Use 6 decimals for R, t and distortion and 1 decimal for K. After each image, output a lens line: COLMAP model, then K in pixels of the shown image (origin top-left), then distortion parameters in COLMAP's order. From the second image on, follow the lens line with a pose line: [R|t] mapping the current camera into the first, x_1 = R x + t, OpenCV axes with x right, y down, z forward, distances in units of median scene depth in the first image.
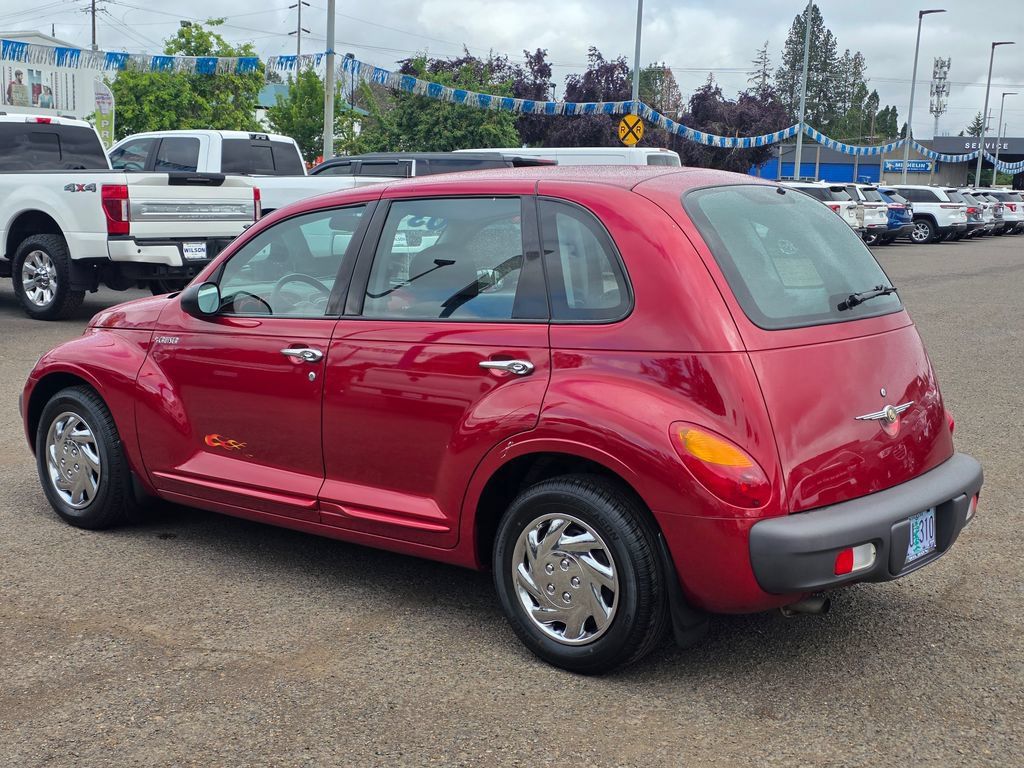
lens RADIAL K [[1362.9, 0, 511.2], [0, 1362.9, 406.5], [0, 0, 1]] dist [0.074144, 0.000000]
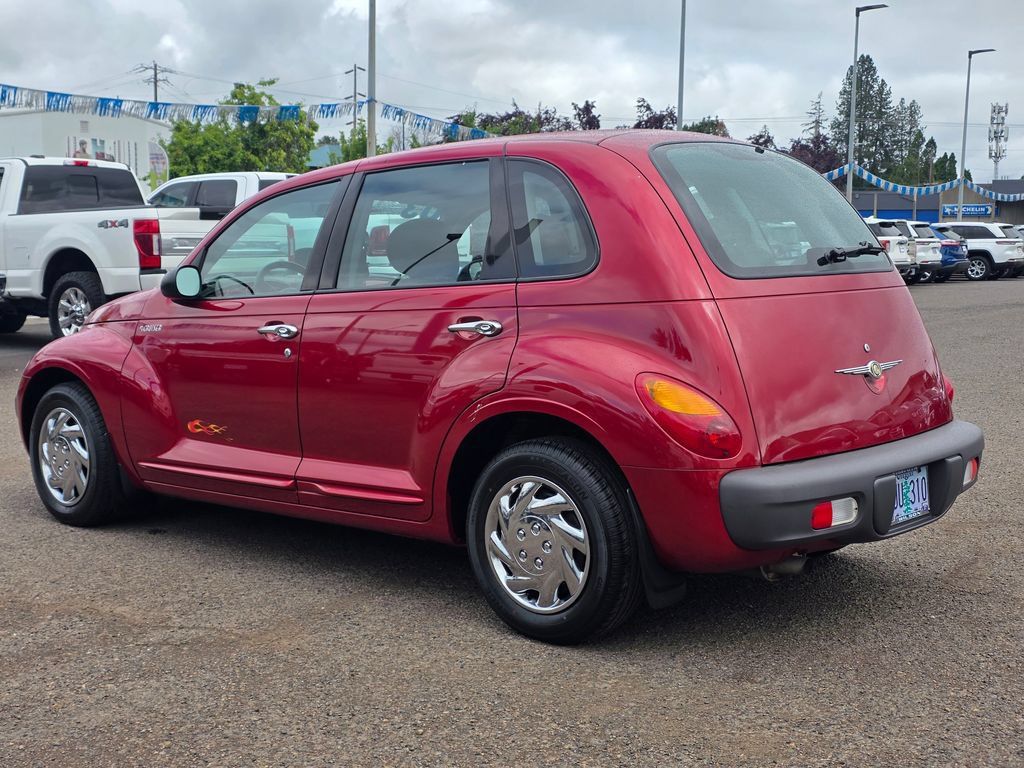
lens RADIAL K [[1367.4, 0, 506.2], [0, 1367.4, 381.4], [0, 0, 1]] dist [0.068047, 0.000000]
pose [[0.998664, -0.020766, -0.047321, 0.060900], [0.017918, 0.998047, -0.059844, 0.063564], [0.048471, 0.058916, 0.997085, 0.026052]]
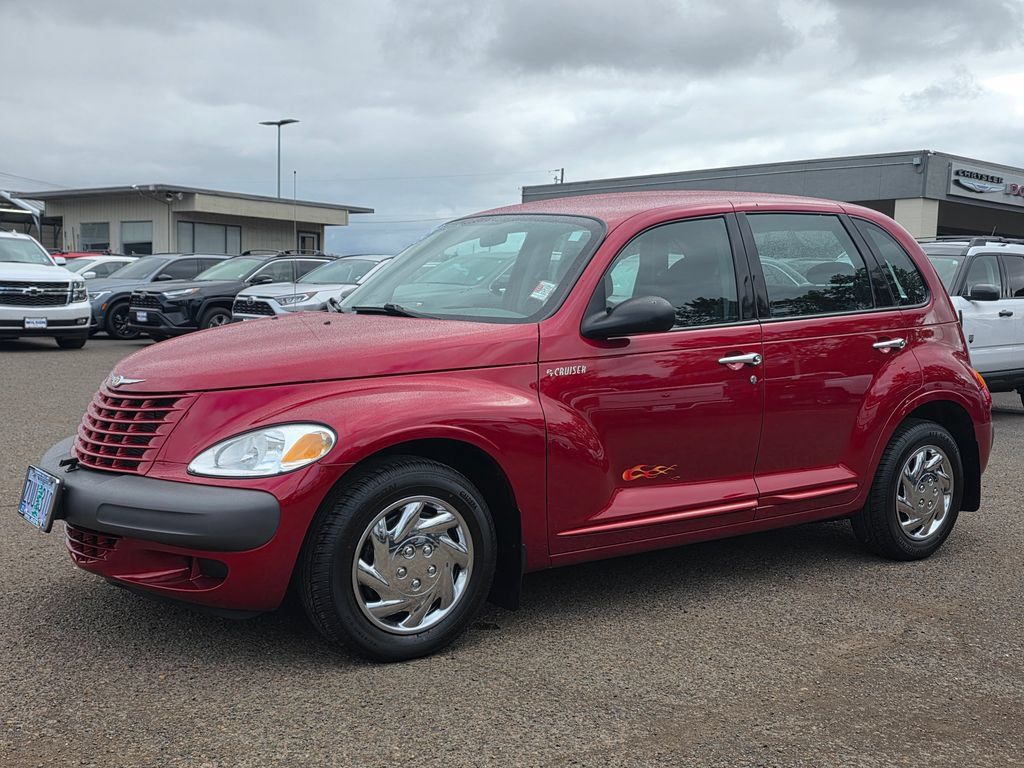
lens RADIAL K [[1135.1, 0, 514.8], [0, 1135.1, 397.5], [0, 0, 1]] dist [0.042680, 0.000000]
pose [[0.257007, -0.104478, 0.960745, -1.080903], [0.134977, 0.988275, 0.071365, -0.100094], [-0.956937, 0.111337, 0.268096, 0.995529]]
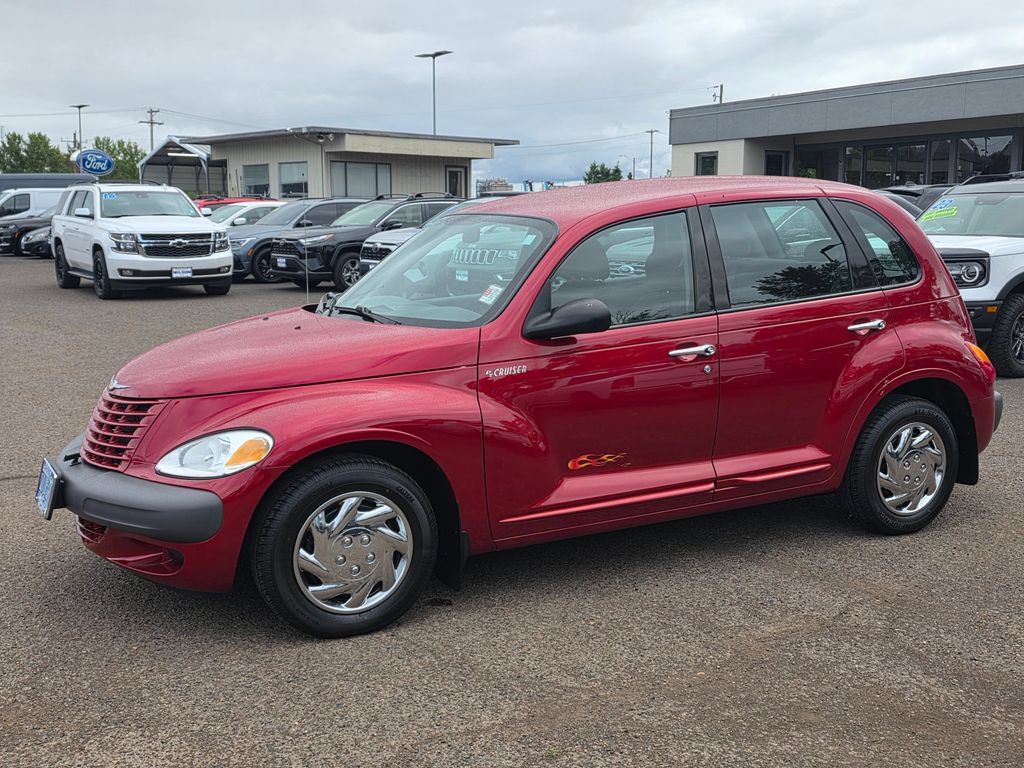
lens RADIAL K [[1135.1, 0, 513.3], [0, 1135.1, 383.8], [0, 0, 1]] dist [0.042680, 0.000000]
pose [[0.393891, -0.159878, 0.905146, -1.082390], [0.159020, 0.981760, 0.104210, -0.136633], [-0.905297, 0.102889, 0.412131, 0.811919]]
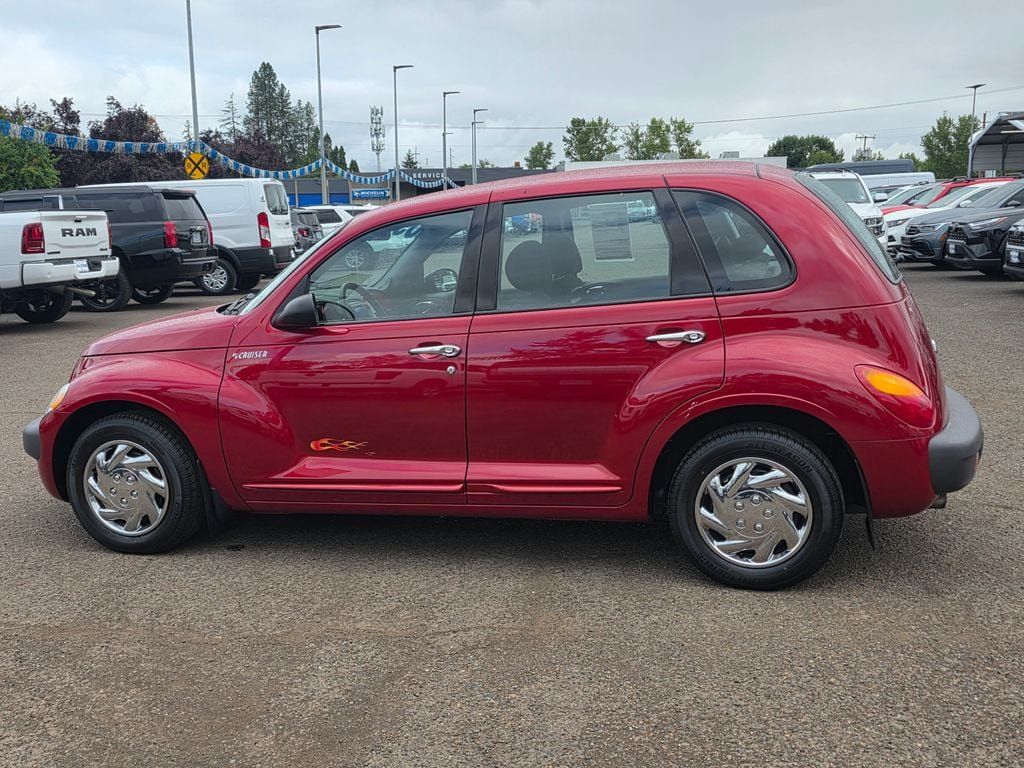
lens RADIAL K [[1135.1, 0, 515.5], [0, 1135.1, 410.3], [0, 0, 1]] dist [0.042680, 0.000000]
pose [[0.914768, -0.118233, 0.386290, -0.474300], [0.113939, 0.992903, 0.034083, -0.016000], [-0.387578, 0.012835, 0.921747, 0.164151]]
